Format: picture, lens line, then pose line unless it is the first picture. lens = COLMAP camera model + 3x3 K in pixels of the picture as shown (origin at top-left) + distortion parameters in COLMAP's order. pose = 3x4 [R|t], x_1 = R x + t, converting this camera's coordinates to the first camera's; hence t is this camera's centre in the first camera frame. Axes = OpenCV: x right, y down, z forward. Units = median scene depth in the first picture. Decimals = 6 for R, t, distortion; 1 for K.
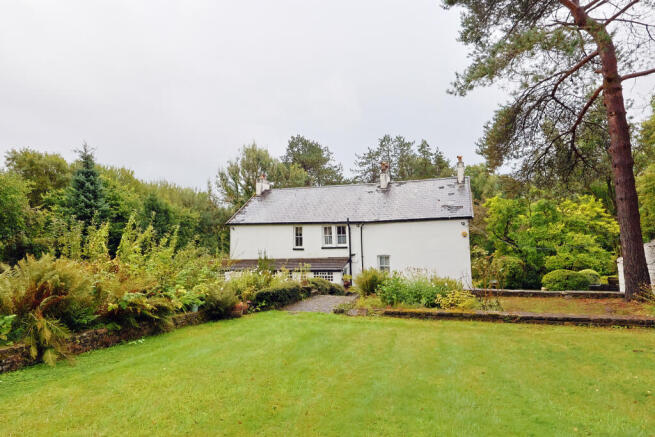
lens RADIAL K [[335.6, 0, 327.9], [0, 335.6, 219.8], [0, 0, 1]] dist [-0.002876, 0.000048]
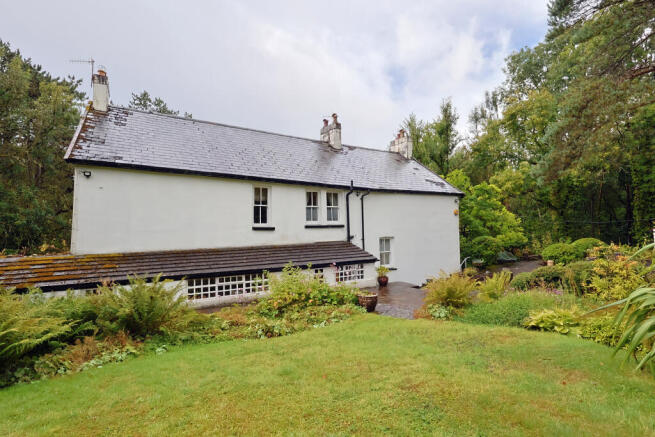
lens RADIAL K [[335.6, 0, 327.9], [0, 335.6, 219.8], [0, 0, 1]] dist [-0.002876, 0.000048]
pose [[0.610076, 0.038842, 0.791390, -0.114296], [-0.043385, 0.998937, -0.015582, 0.019662], [-0.791154, -0.024828, 0.611113, 0.151054]]
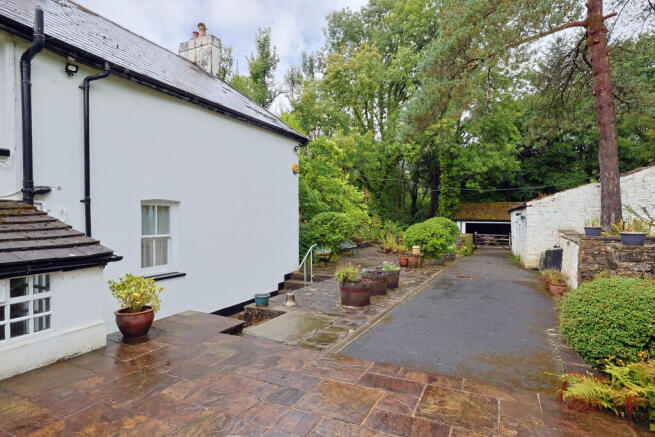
lens RADIAL K [[356.5, 0, 327.5], [0, 356.5, 218.5], [0, 0, 1]] dist [0.000166, 0.000320]
pose [[0.087348, 0.025470, 0.995852, -0.033309], [-0.054161, 0.998316, -0.020782, 0.027885], [-0.994704, -0.052121, 0.088580, 0.189169]]
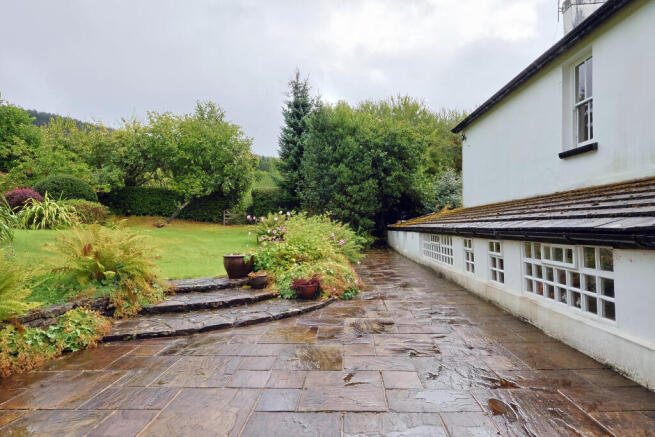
lens RADIAL K [[335.6, 0, 327.9], [0, 335.6, 219.8], [0, 0, 1]] dist [-0.002876, 0.000048]
pose [[0.290283, -0.002689, -0.956937, 0.022845], [0.072447, 0.997188, 0.019174, 0.030042], [0.954194, -0.074893, 0.289662, 0.191925]]
